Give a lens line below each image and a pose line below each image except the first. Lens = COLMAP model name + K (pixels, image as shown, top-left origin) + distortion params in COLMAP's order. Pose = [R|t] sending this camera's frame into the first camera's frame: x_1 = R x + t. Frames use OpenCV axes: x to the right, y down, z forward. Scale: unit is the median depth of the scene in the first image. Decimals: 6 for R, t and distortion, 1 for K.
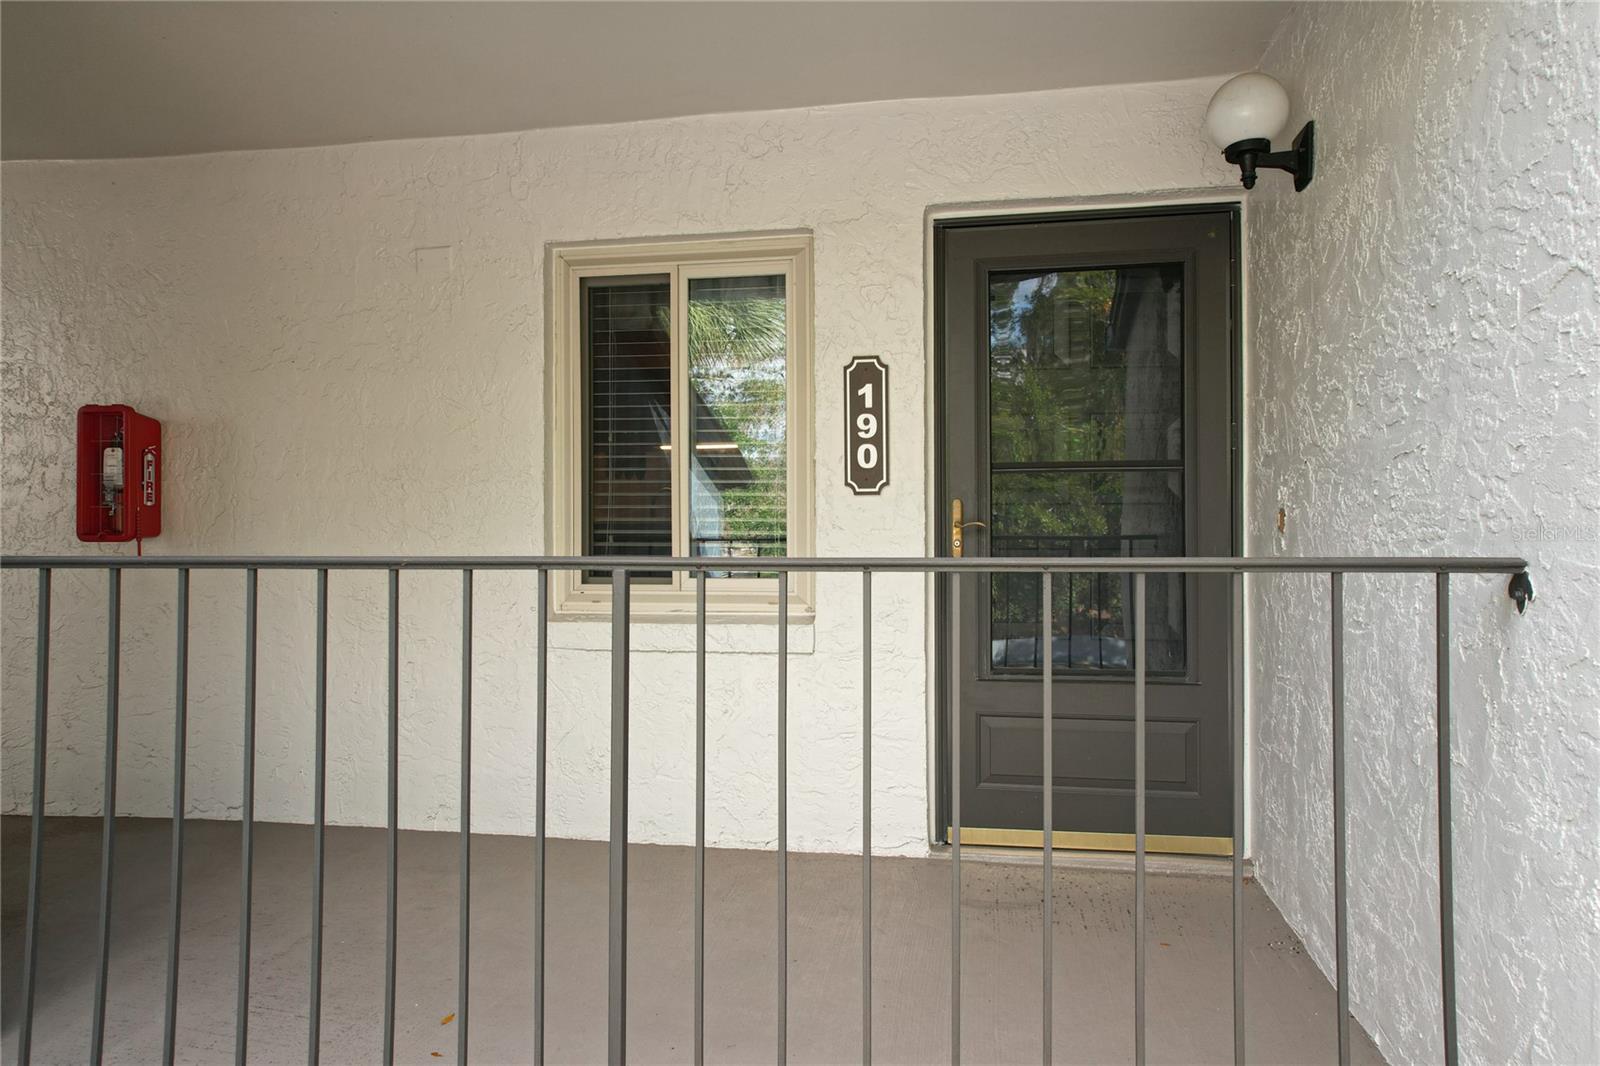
lens RADIAL K [[973.0, 0, 798.7], [0, 973.0, 543.9], [0, 0, 1]] dist [-0.055834, 0.028506]
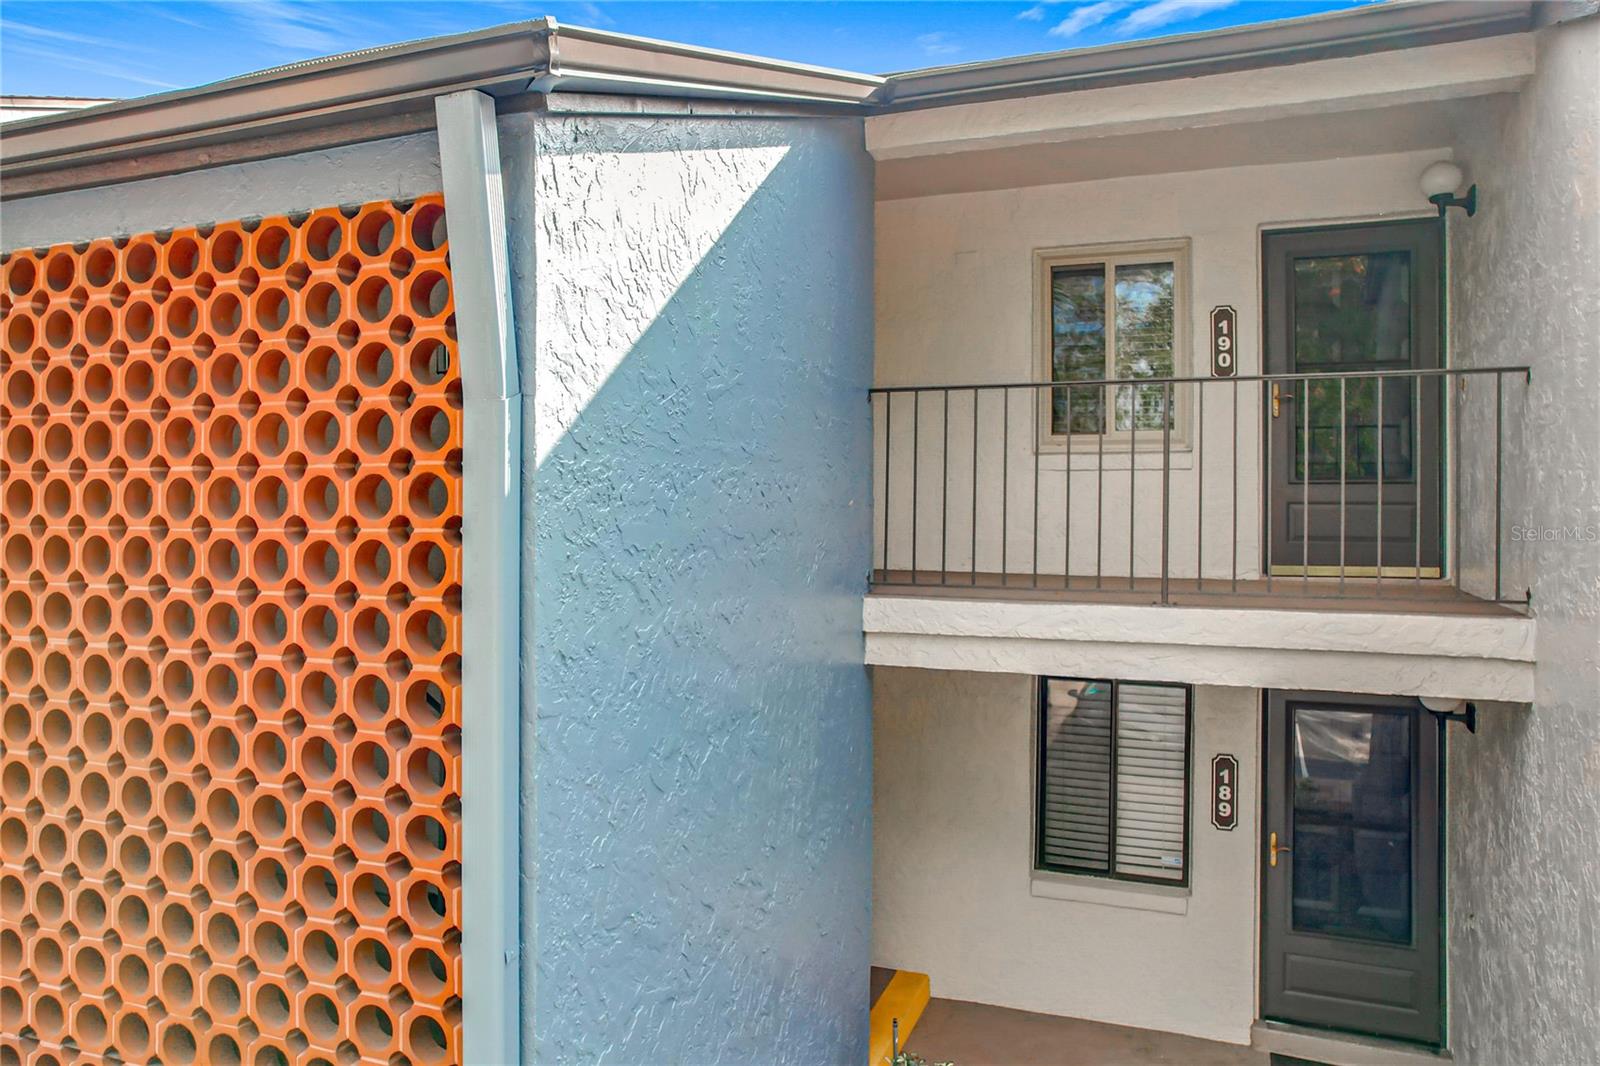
lens RADIAL K [[1074.3, 0, 754.0], [0, 1074.3, 497.6], [0, 0, 1]] dist [-0.033575, -0.001571]
pose [[0.978064, 0.012753, -0.207915, -0.375739], [-0.019988, 0.999264, -0.032732, 0.253113], [0.207345, 0.036170, 0.977599, -1.142562]]
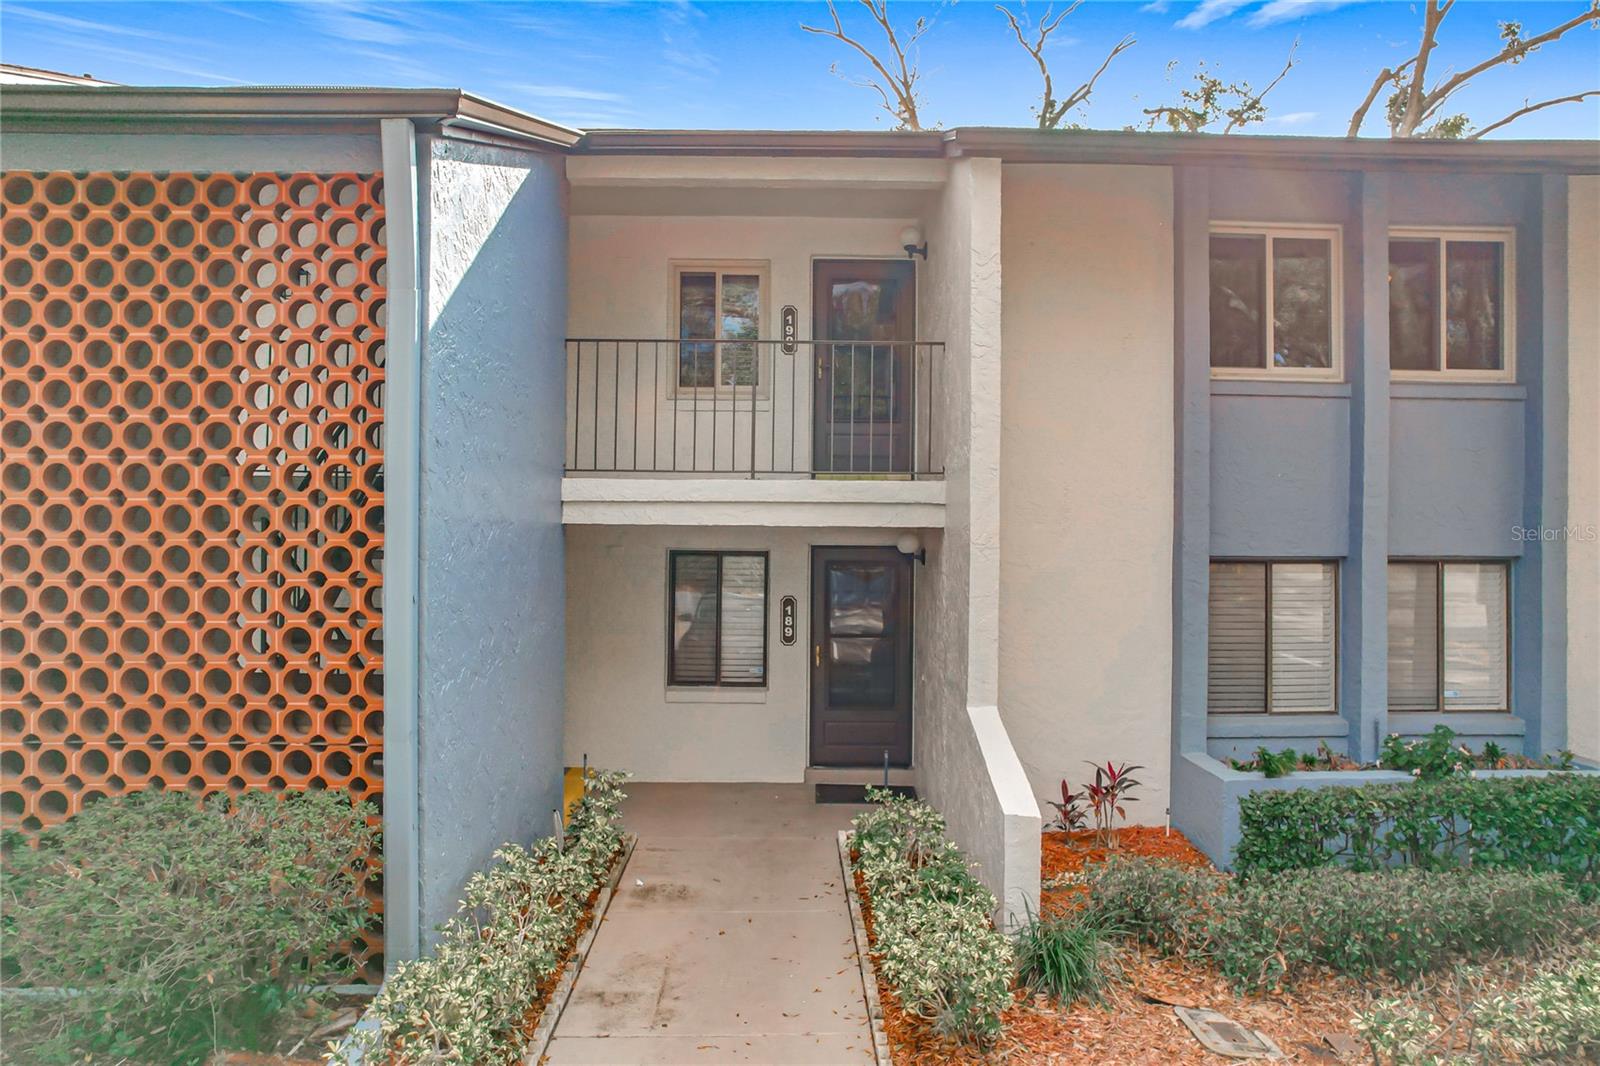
lens RADIAL K [[1033.5, 0, 769.4], [0, 1033.5, 530.0], [0, 0, 1]] dist [-0.075367, 0.062889]
pose [[0.984079, 0.017576, 0.176858, -0.508318], [-0.012519, 0.999481, -0.029673, 0.551001], [-0.177288, 0.026987, 0.983789, -1.929688]]
